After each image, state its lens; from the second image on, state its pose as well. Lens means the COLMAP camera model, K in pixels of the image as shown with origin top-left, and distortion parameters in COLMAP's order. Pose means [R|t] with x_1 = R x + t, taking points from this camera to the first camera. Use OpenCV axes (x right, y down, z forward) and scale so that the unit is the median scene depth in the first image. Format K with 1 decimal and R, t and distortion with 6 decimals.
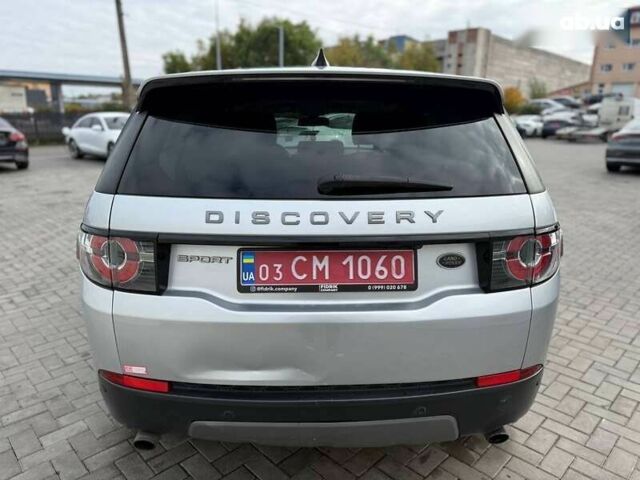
lens RADIAL K [[458.9, 0, 320.0], [0, 458.9, 240.0], [0, 0, 1]] dist [0.005474, -0.017549]
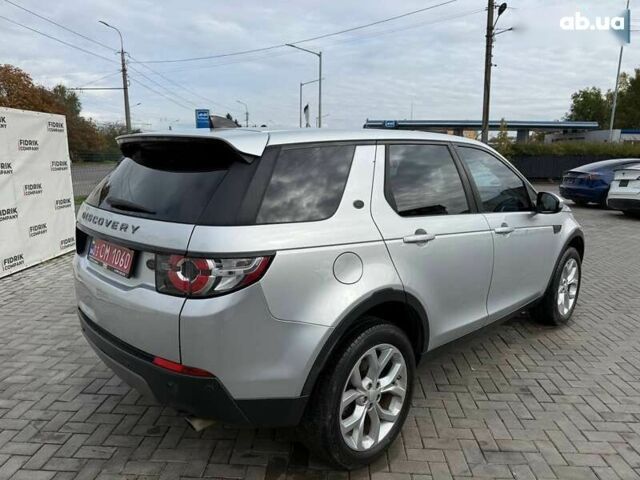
lens RADIAL K [[458.9, 0, 320.0], [0, 458.9, 240.0], [0, 0, 1]] dist [0.005474, -0.017549]
pose [[0.674437, 0.131486, -0.726530, 0.618182], [-0.192208, 0.981354, -0.000822, -0.047149], [0.712875, 0.140199, 0.687134, 0.146494]]
